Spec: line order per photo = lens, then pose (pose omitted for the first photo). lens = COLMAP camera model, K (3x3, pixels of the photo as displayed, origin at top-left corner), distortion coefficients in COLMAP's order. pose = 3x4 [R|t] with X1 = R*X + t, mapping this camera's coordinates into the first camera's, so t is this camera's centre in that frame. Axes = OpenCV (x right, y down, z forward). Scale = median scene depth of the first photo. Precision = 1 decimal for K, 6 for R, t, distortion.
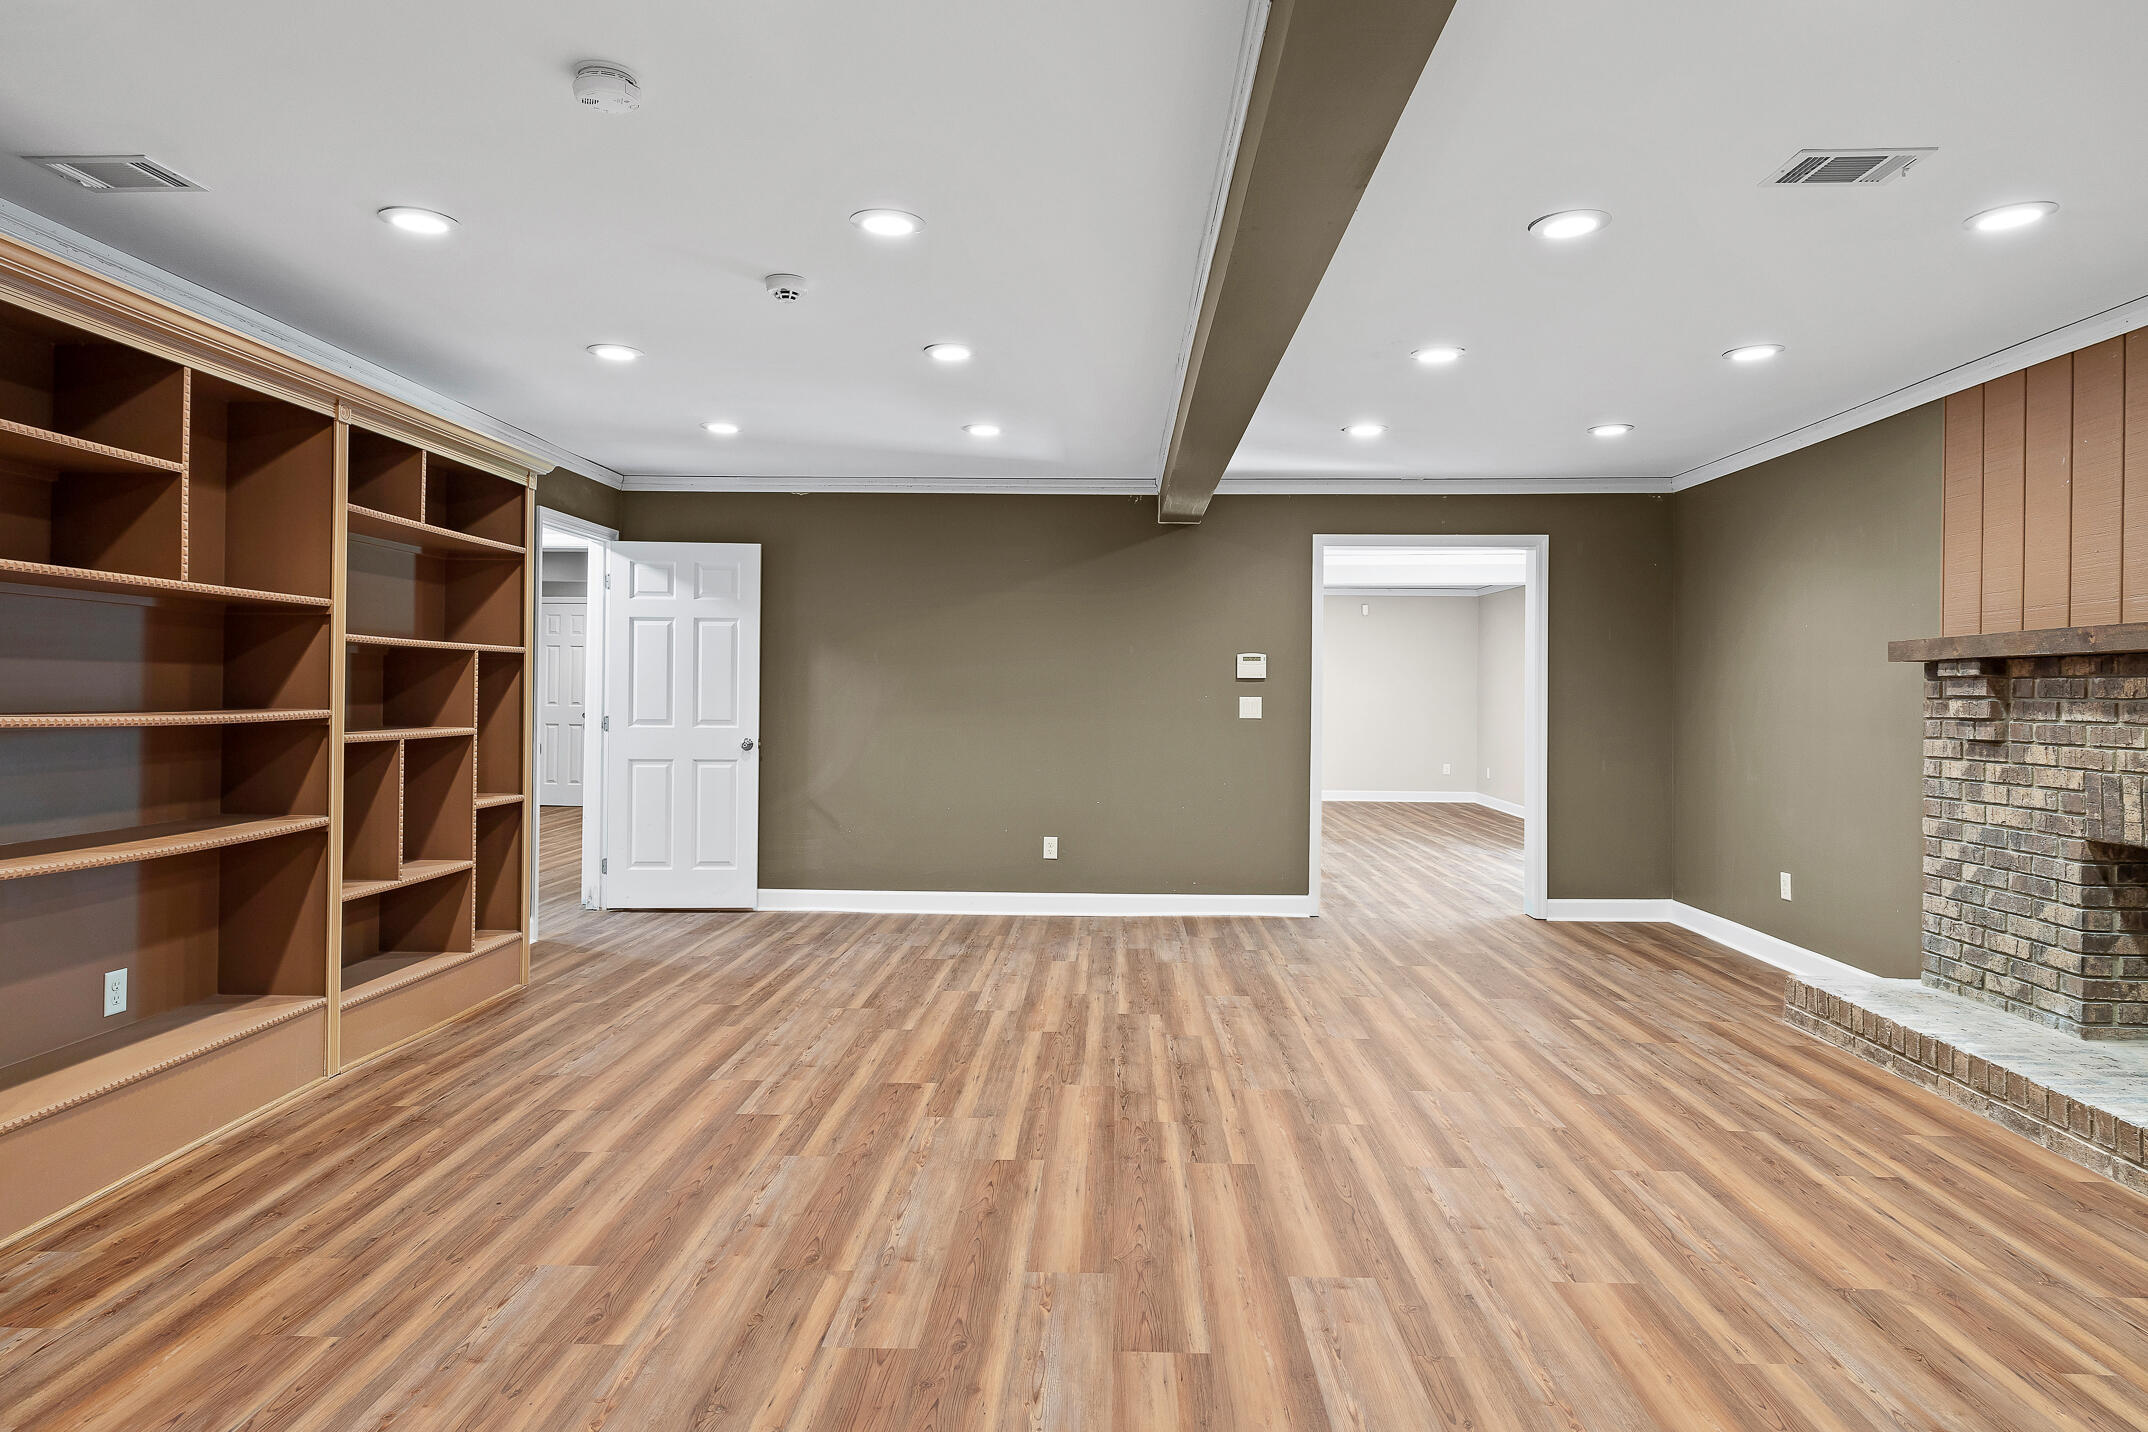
lens RADIAL K [[1225.3, 0, 1079.6], [0, 1225.3, 689.2], [0, 0, 1]] dist [0.005310, -0.001580]
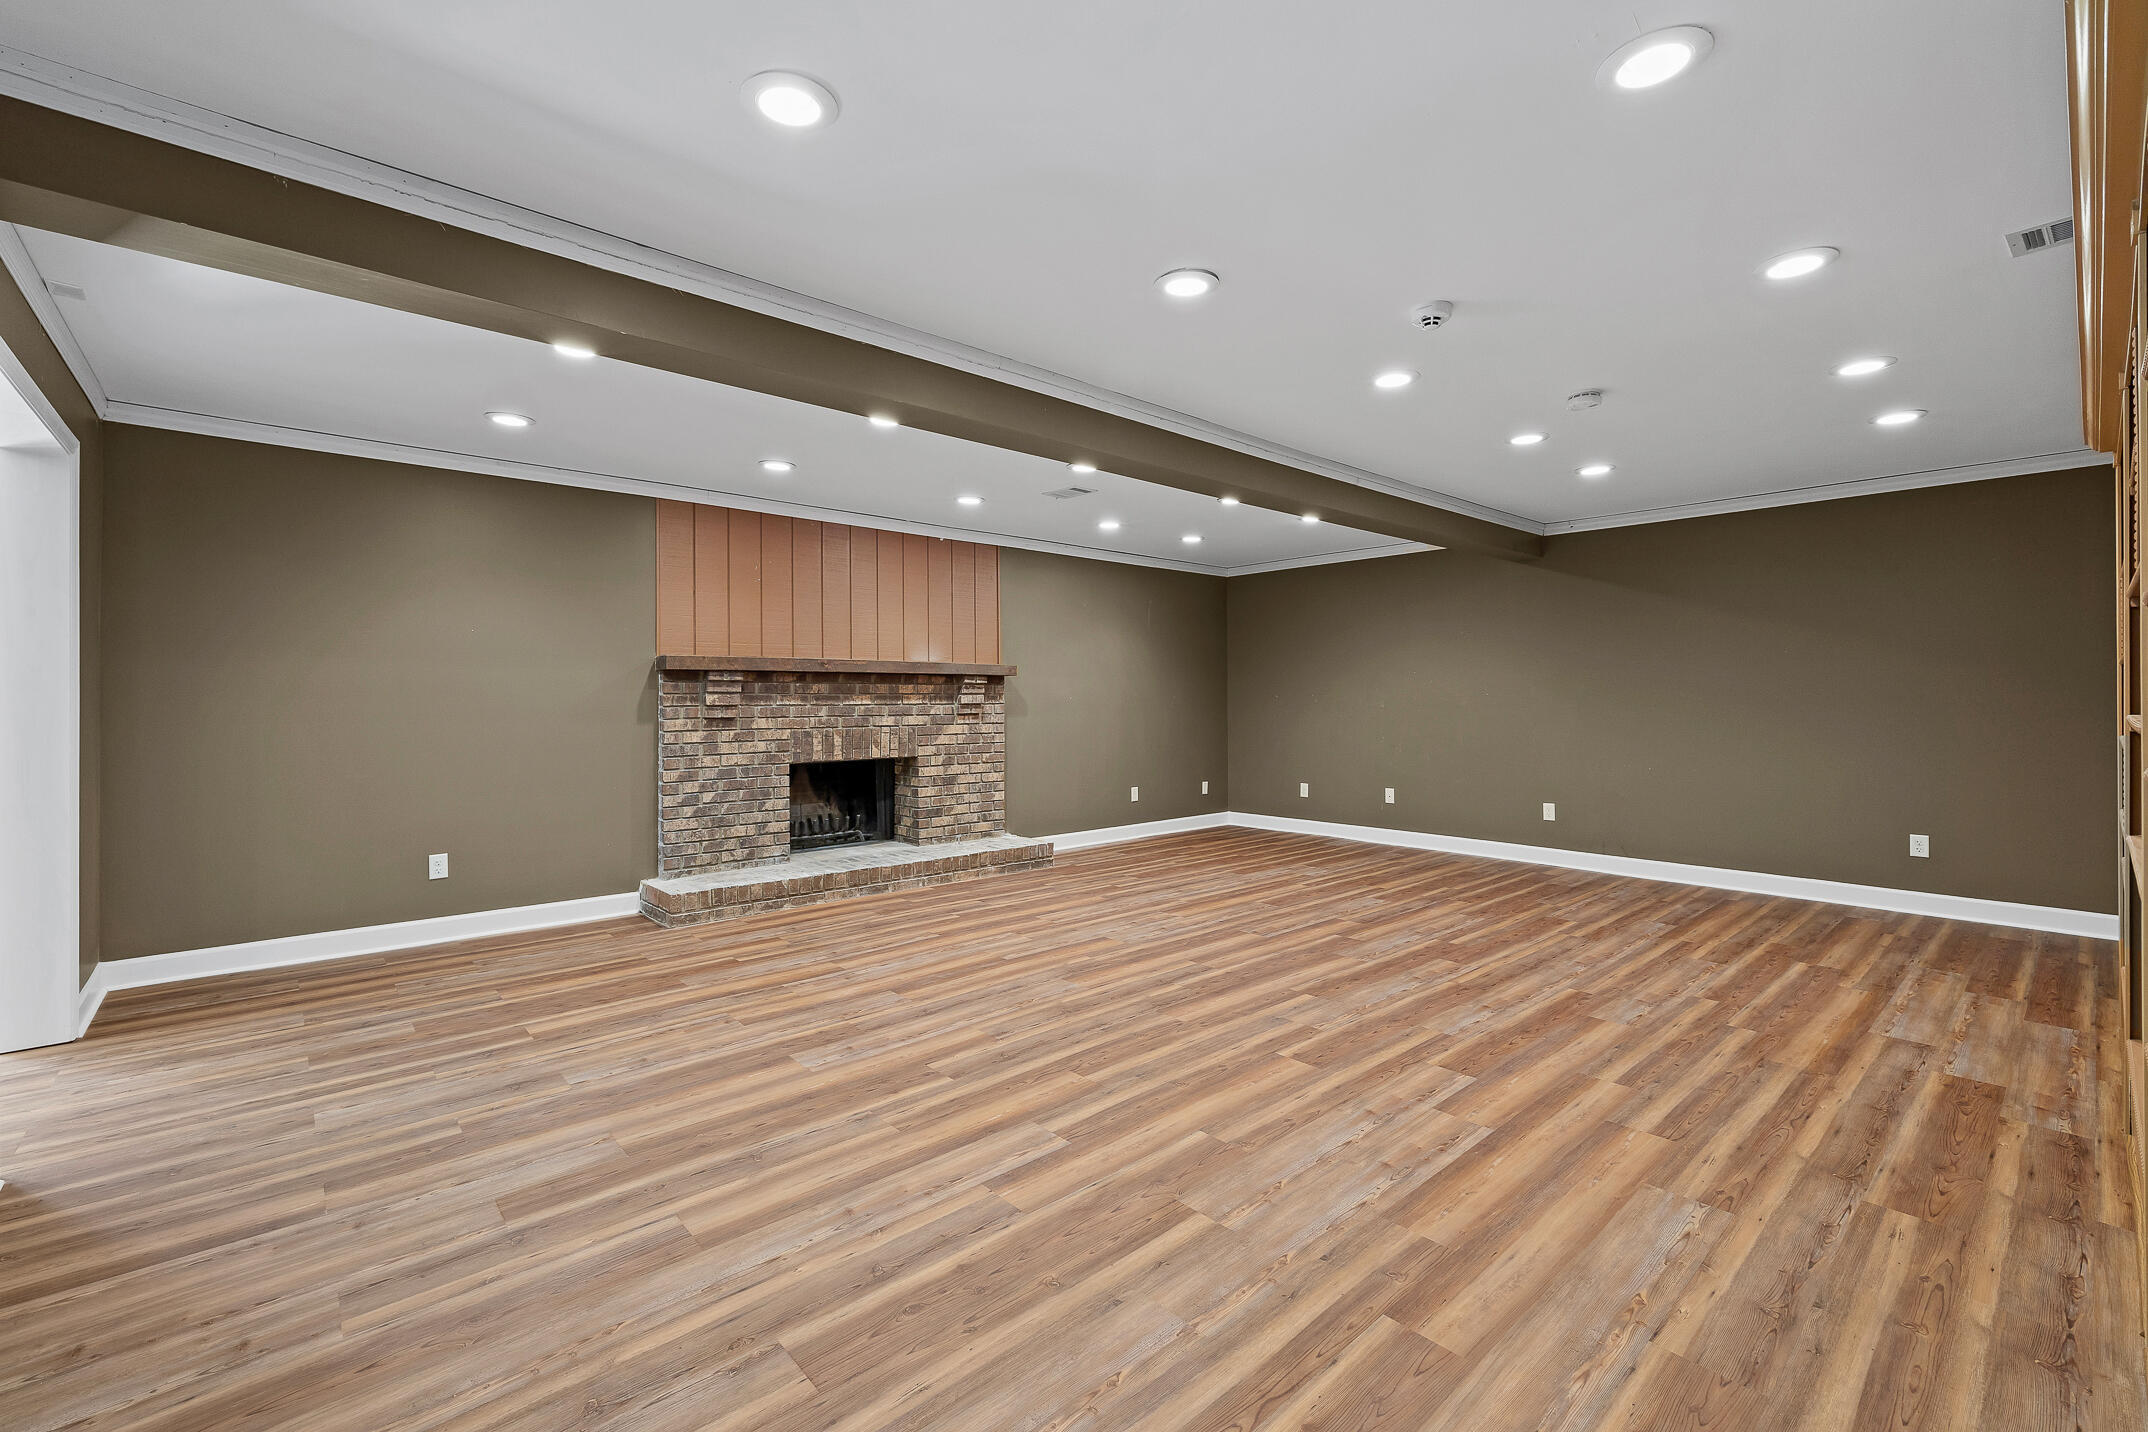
lens RADIAL K [[909.9, 0, 1056.9], [0, 909.9, 699.0], [0, 0, 1]] dist [0.003990, 0.001088]
pose [[-0.678339, -0.009380, 0.734689, -0.578452], [-0.008323, 0.999952, 0.005082, 0.005381], [-0.734702, -0.002667, -0.678385, 1.704370]]
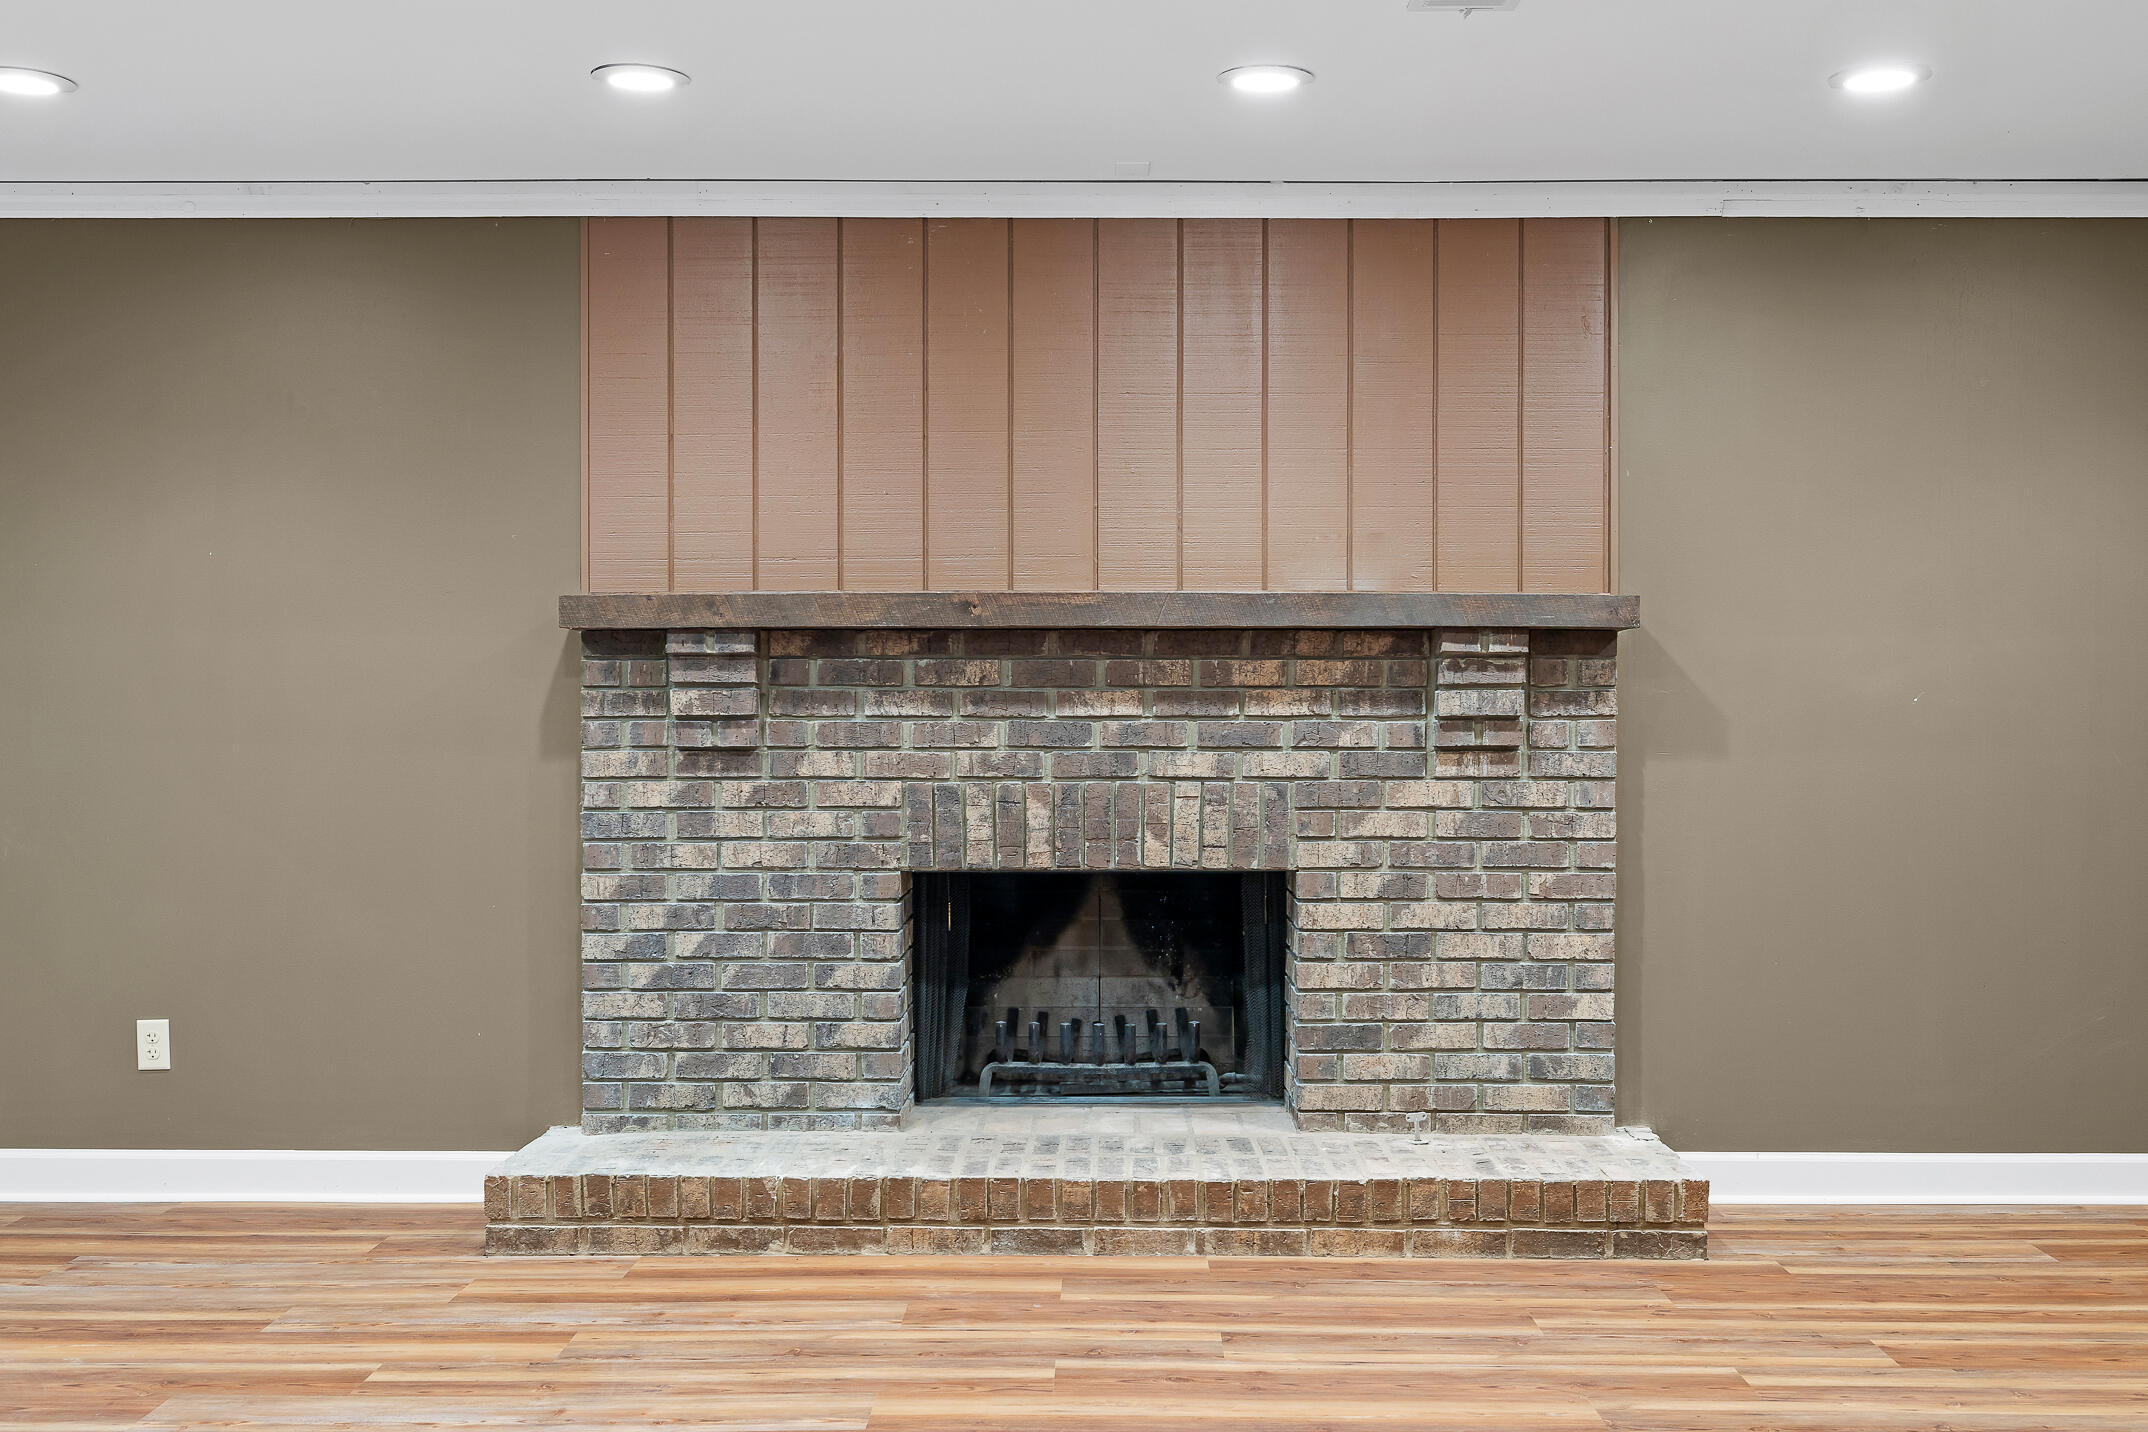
lens RADIAL K [[2130.5, 0, 1087.5], [0, 2130.5, 719.6], [0, 0, 1]] dist [-0.005607, 0.000000]
pose [[-0.021181, -0.025176, 0.999459, -0.510150], [-0.004956, 0.999673, 0.025076, -0.005429], [-0.999763, -0.004422, -0.021298, 0.920487]]
